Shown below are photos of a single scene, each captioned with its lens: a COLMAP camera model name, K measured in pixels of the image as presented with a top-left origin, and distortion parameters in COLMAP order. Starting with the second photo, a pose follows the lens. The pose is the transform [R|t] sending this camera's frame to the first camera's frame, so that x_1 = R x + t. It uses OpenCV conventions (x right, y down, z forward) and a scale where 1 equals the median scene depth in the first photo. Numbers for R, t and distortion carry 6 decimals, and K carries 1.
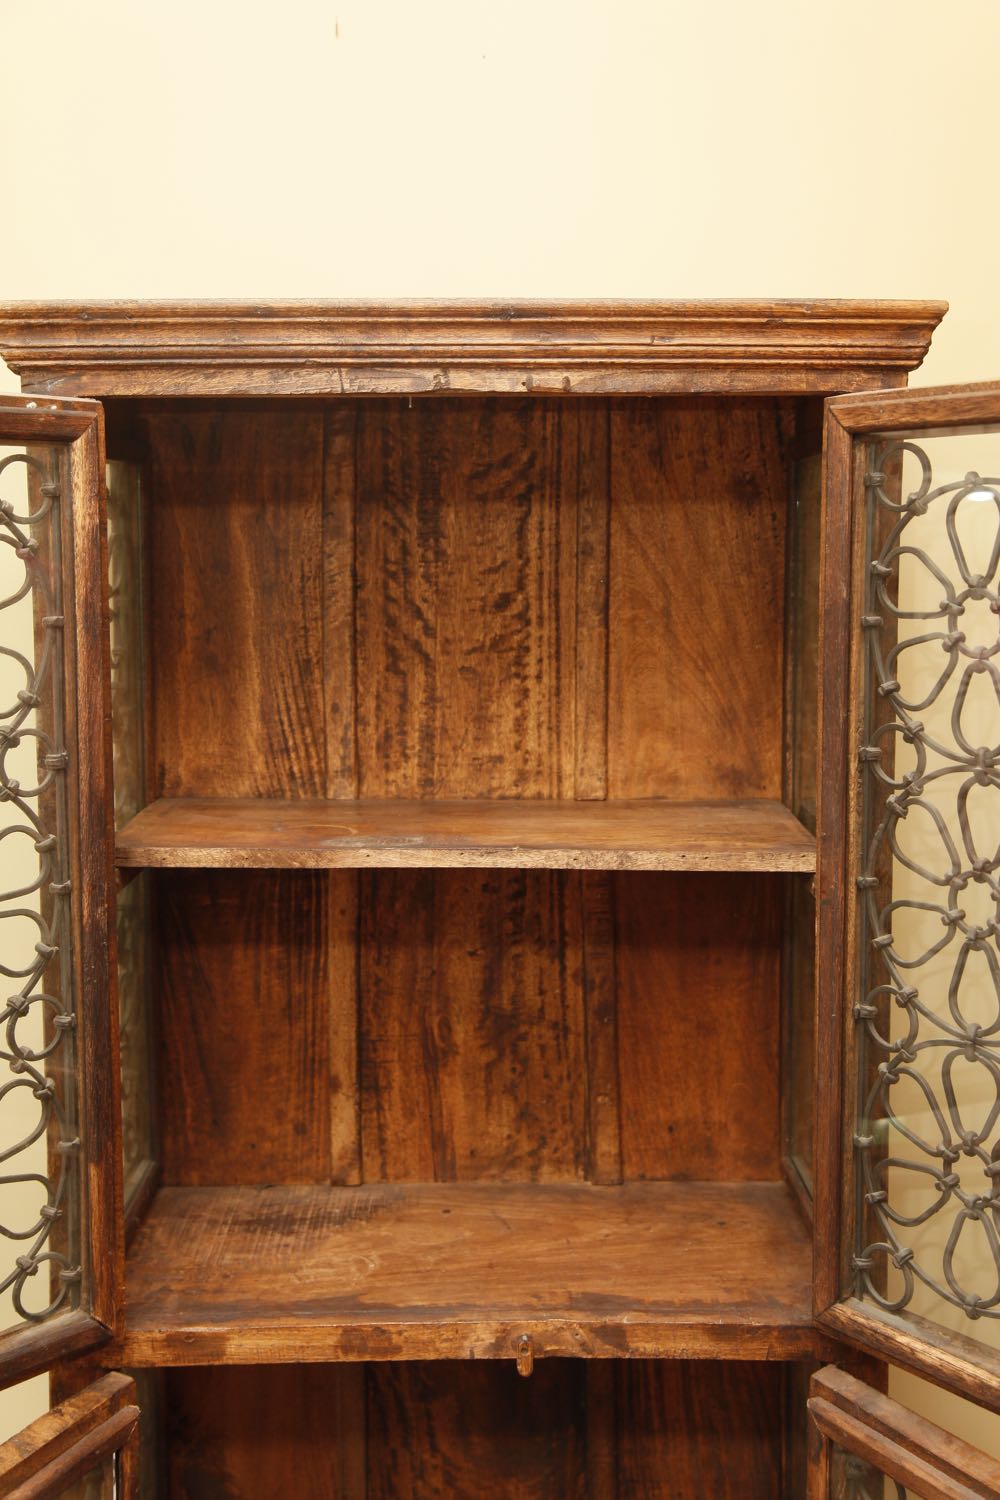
lens RADIAL K [[1805.6, 0, 506.5], [0, 1805.6, 744.6], [0, 0, 1]] dist [0.074096, 0.000000]
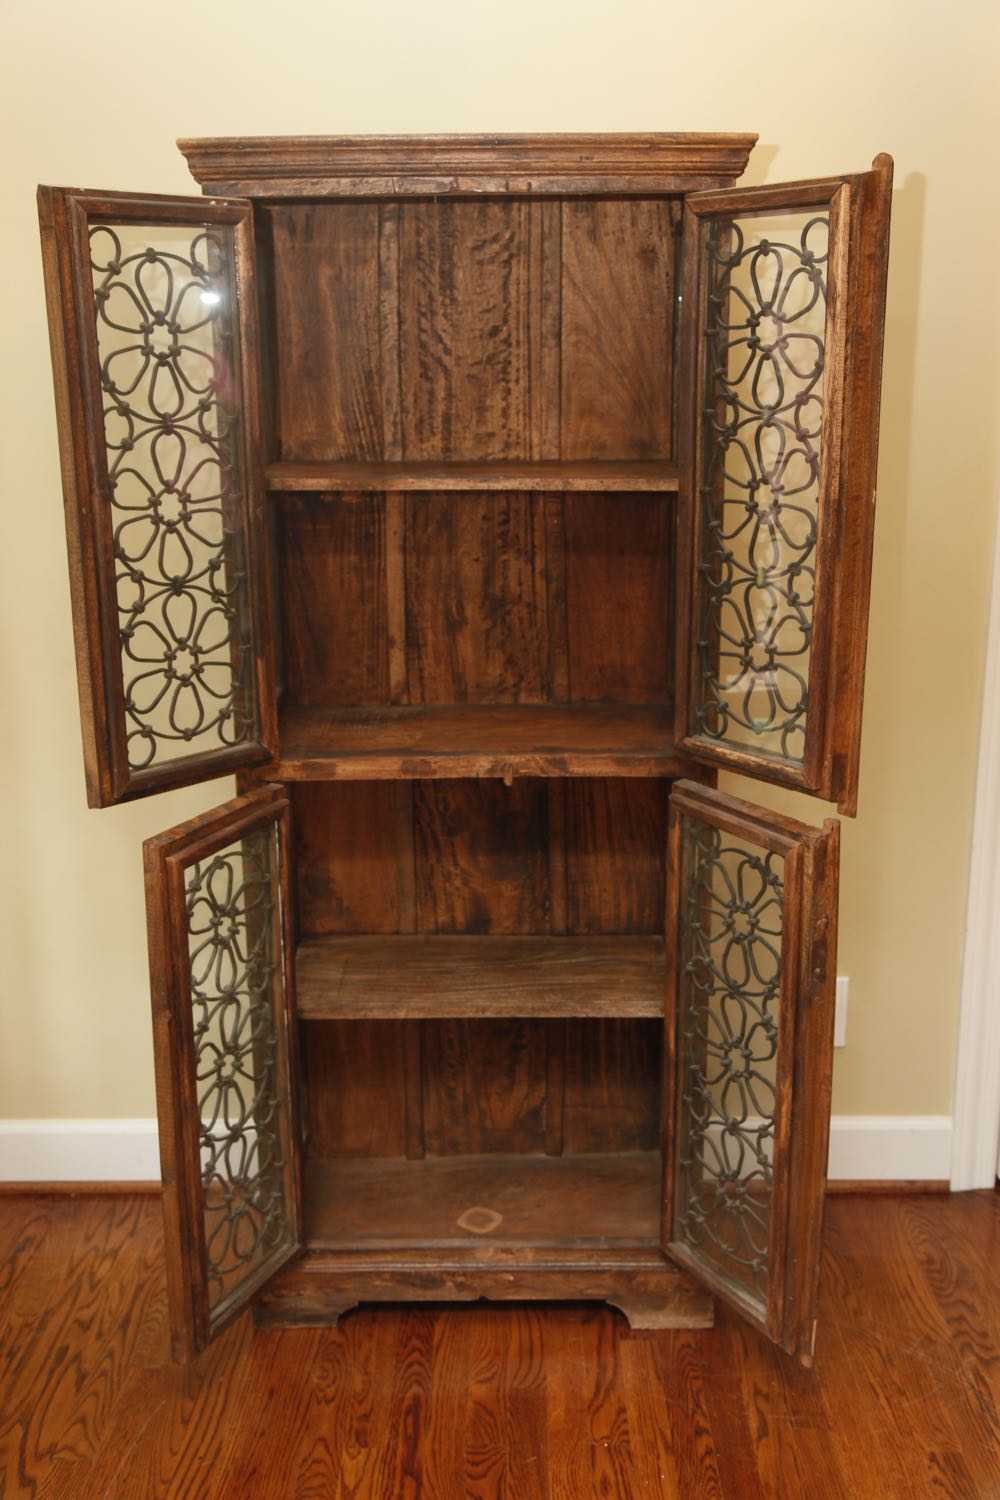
lens RADIAL K [[1579.9, 0, 500.0], [0, 1579.9, 757.6], [0, 0, 1]] dist [0.021726, 0.000000]
pose [[0.999964, -0.004913, -0.006854, 0.012988], [0.005888, 0.988613, 0.150363, 0.096147], [0.006037, -0.150398, 0.988607, -0.496163]]
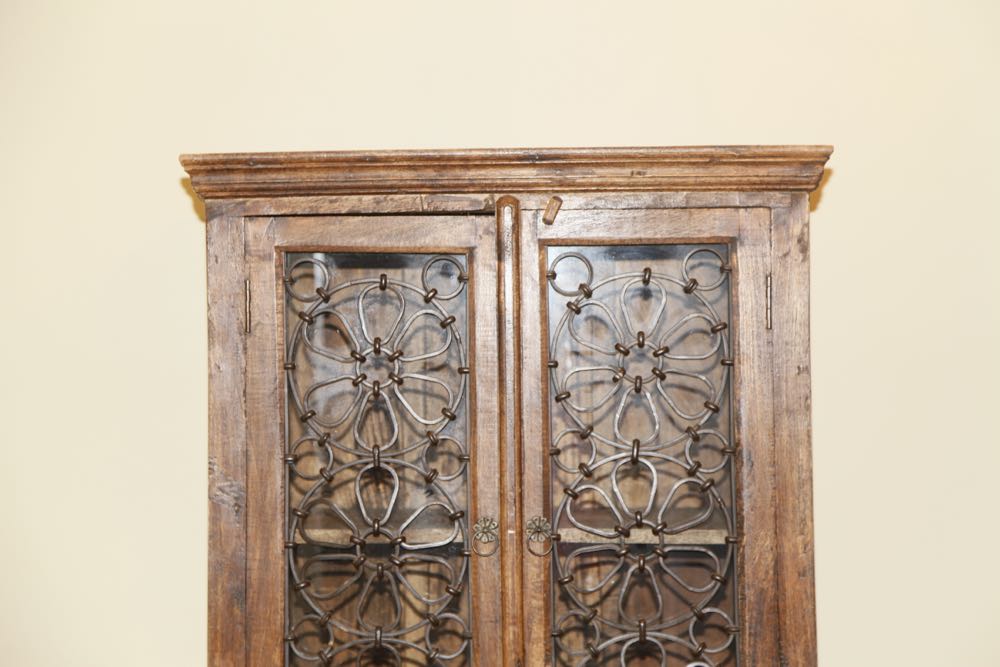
lens RADIAL K [[2196.8, 0, 498.7], [0, 2196.8, 336.3], [0, 0, 1]] dist [0.356947, 0.000000]
pose [[0.999453, -0.009326, -0.031715, 0.026320], [0.004865, 0.990431, -0.137924, 0.149162], [0.032698, 0.137694, 0.989935, -0.734112]]
